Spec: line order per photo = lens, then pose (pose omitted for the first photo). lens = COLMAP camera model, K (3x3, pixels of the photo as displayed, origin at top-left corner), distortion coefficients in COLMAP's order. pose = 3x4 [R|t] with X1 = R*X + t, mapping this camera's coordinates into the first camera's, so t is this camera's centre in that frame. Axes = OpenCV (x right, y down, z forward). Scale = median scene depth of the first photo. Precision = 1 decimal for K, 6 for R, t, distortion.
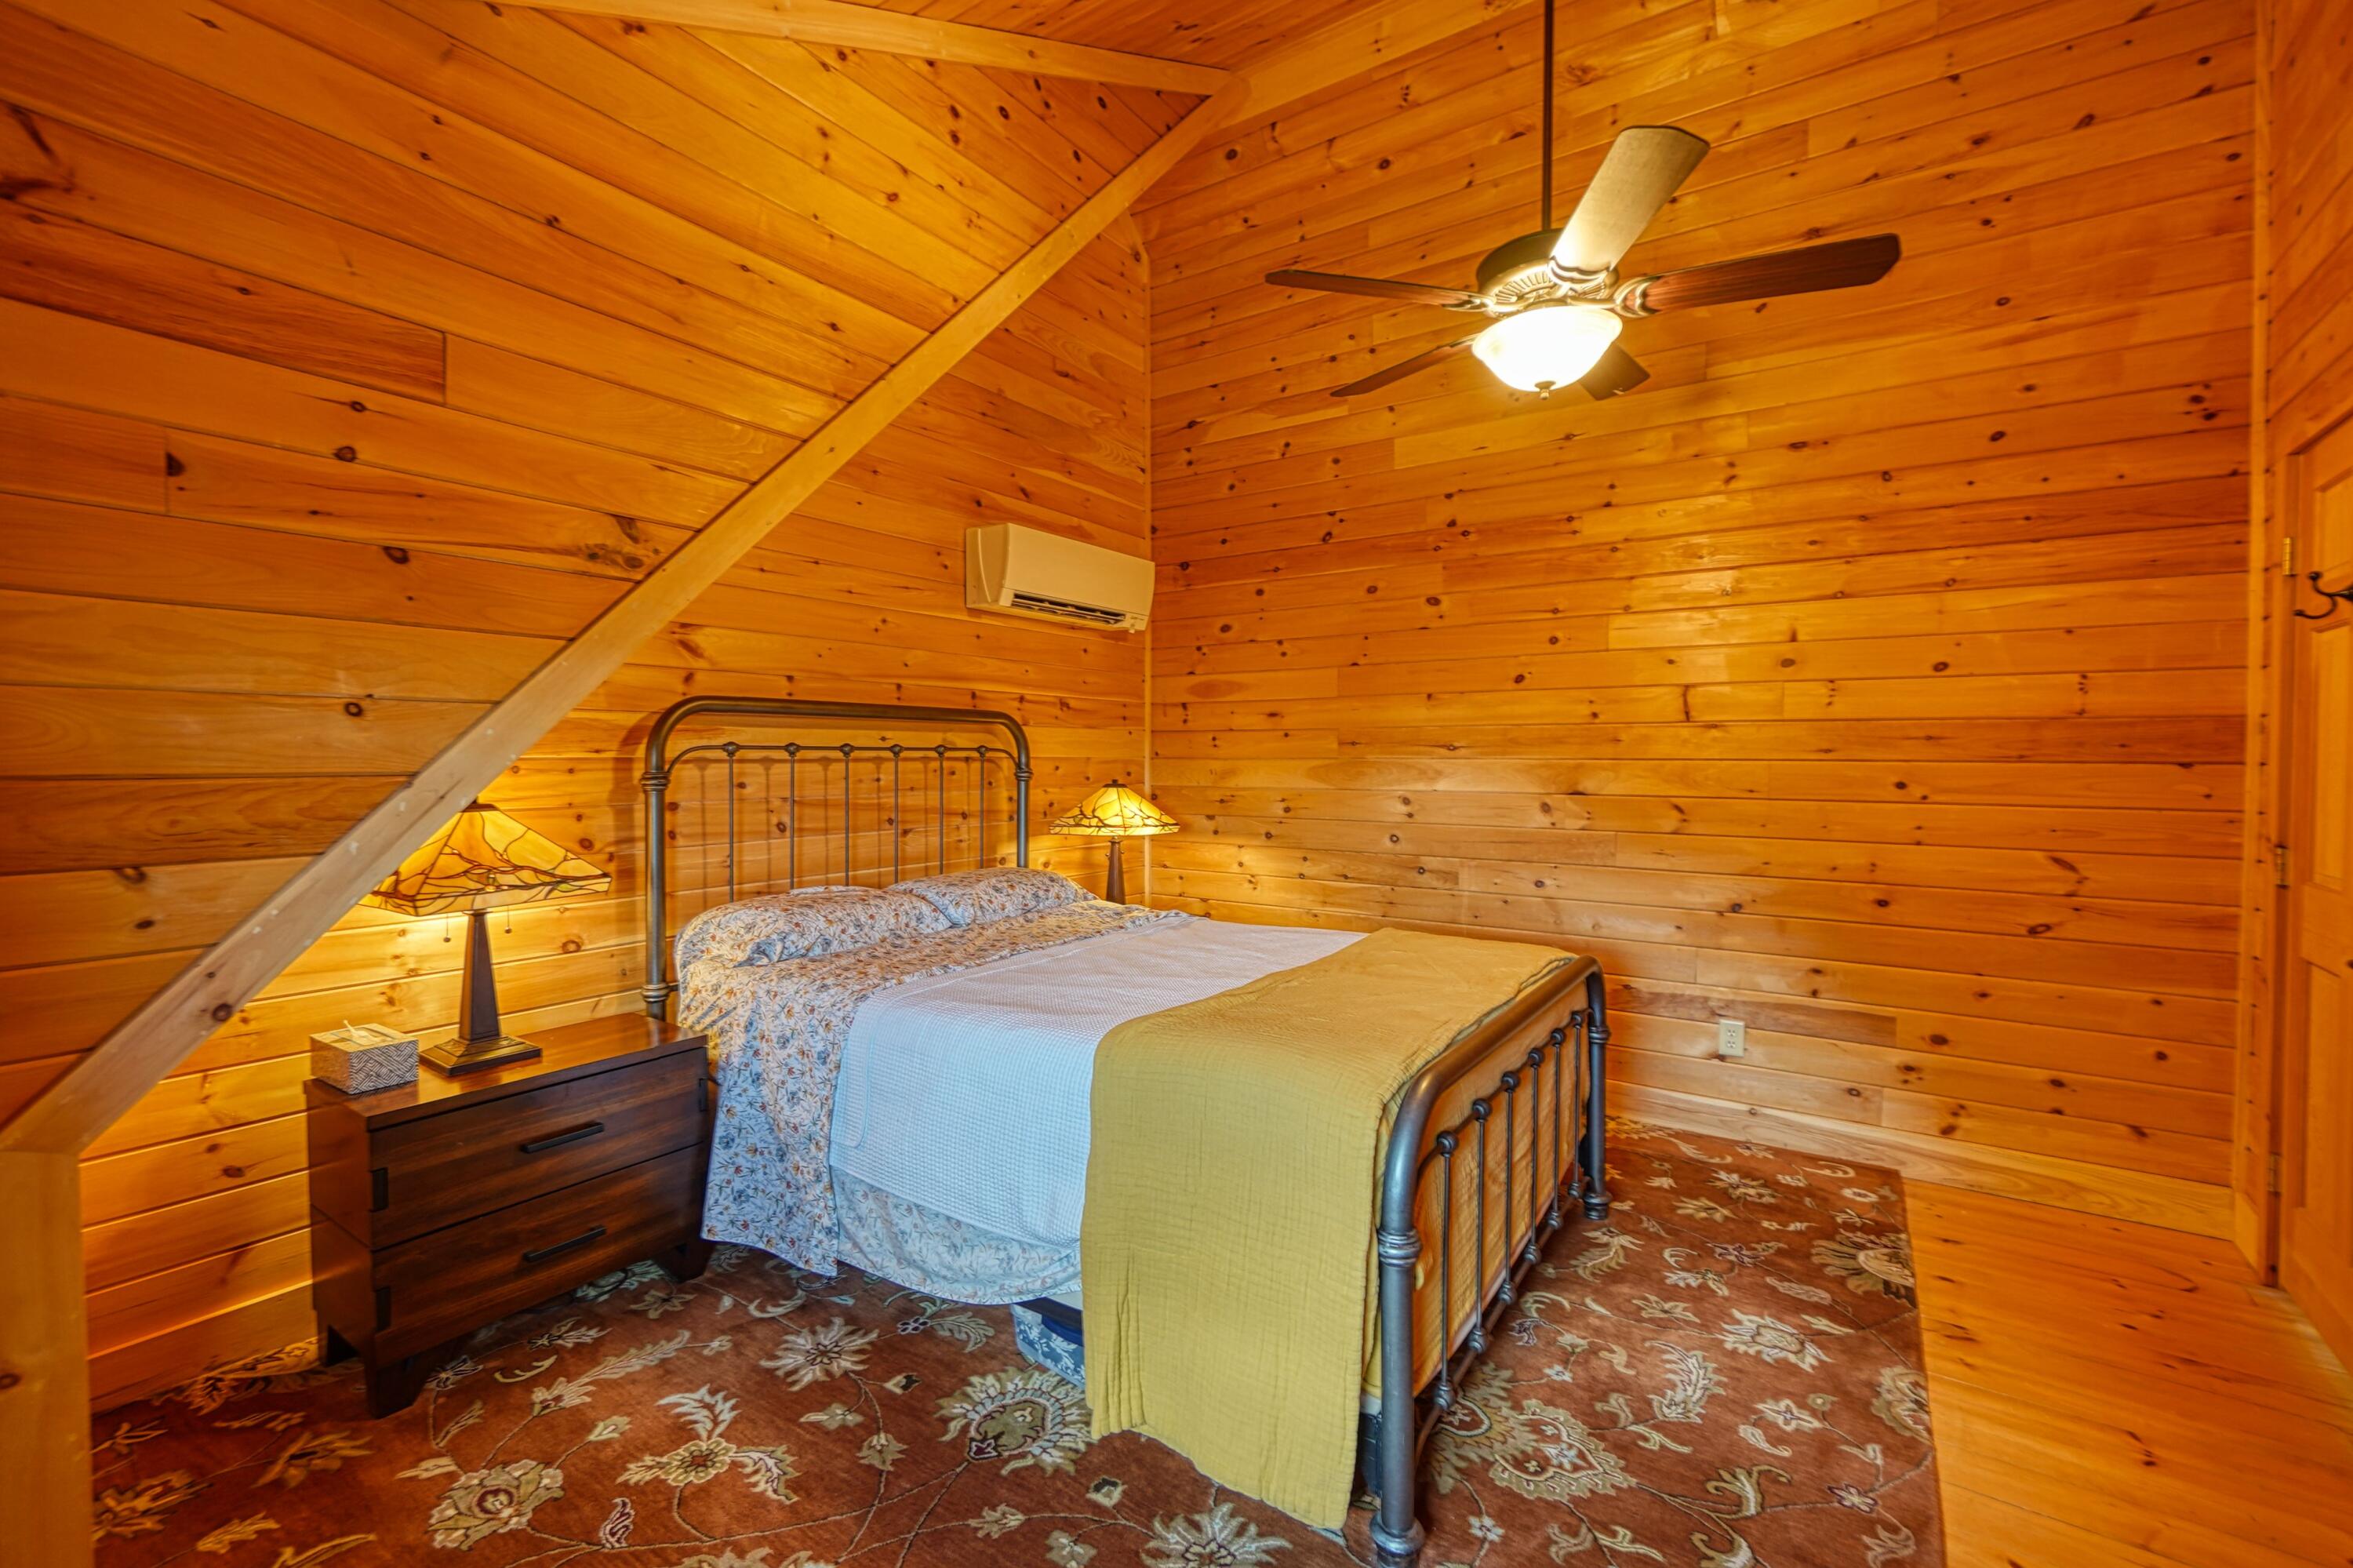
lens RADIAL K [[1018.8, 0, 1159.2], [0, 1018.8, 776.6], [0, 0, 1]] dist [-0.003941, 0.000460]
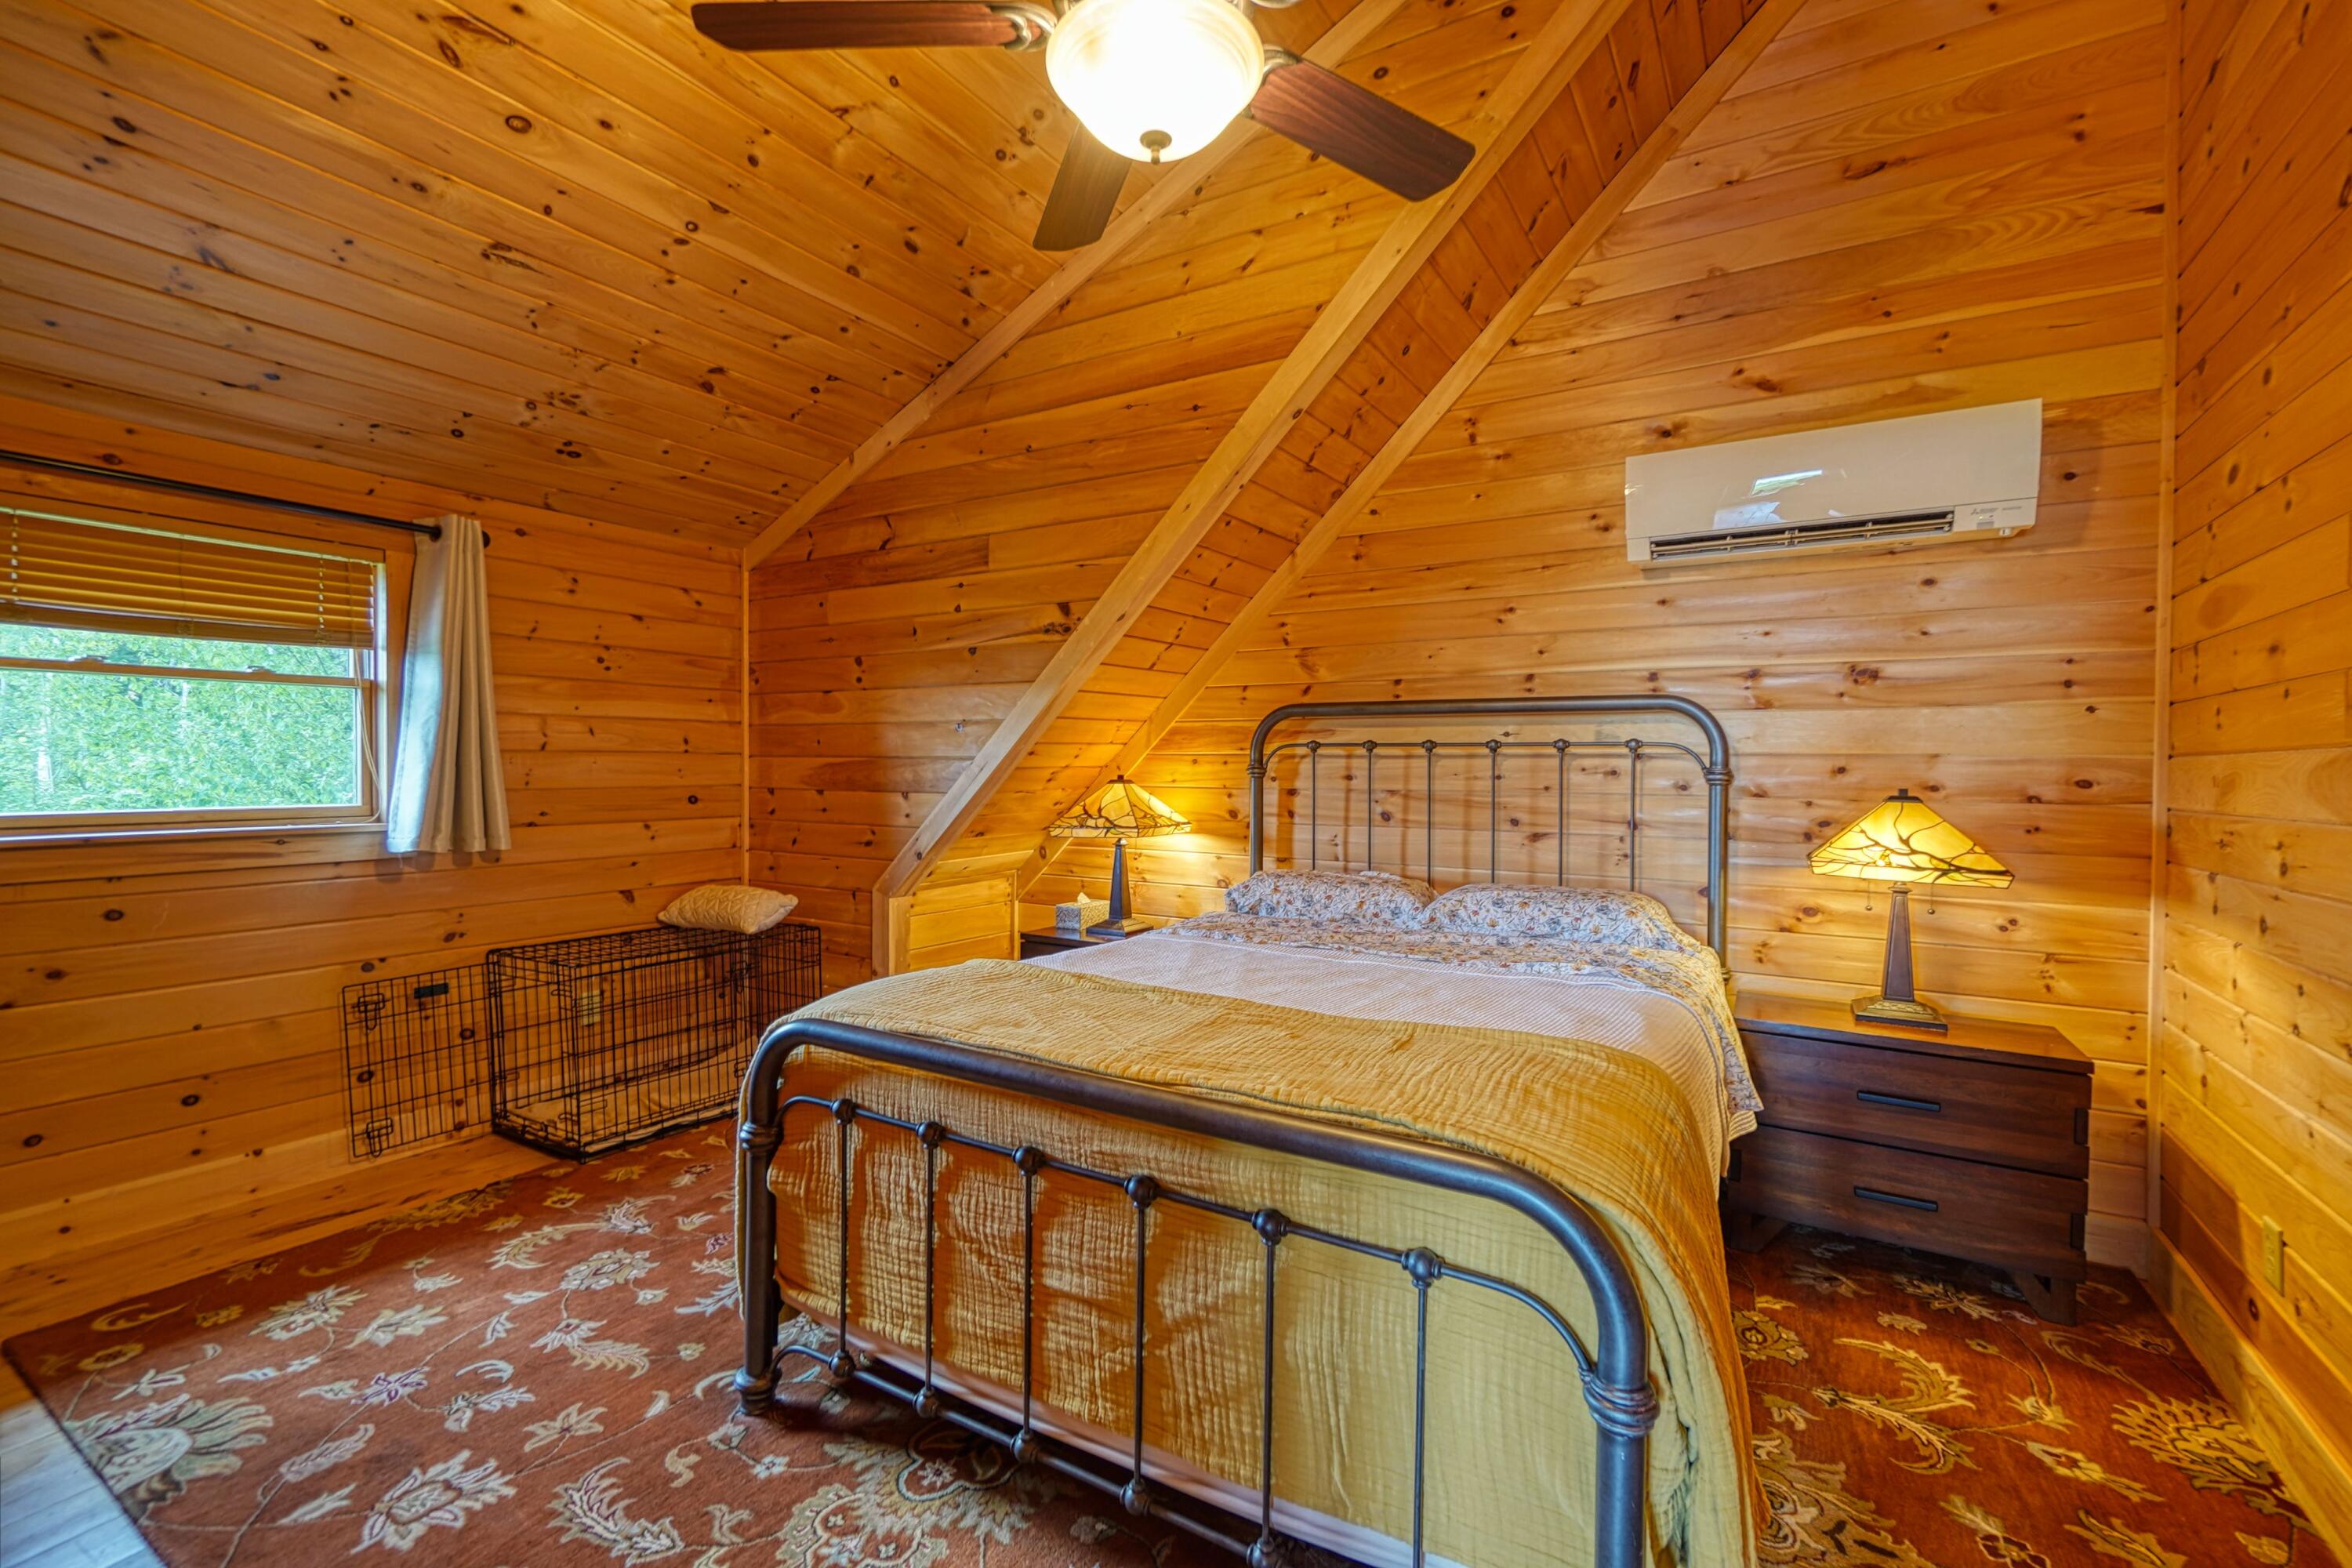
lens RADIAL K [[1018.4, 0, 1161.2], [0, 1018.4, 779.0], [0, 0, 1]] dist [-0.003941, 0.000460]
pose [[0.045809, 0.008987, -0.998910, 0.801853], [-0.029995, 0.999521, 0.007617, 0.008390], [0.998500, 0.029614, 0.046056, 0.776590]]
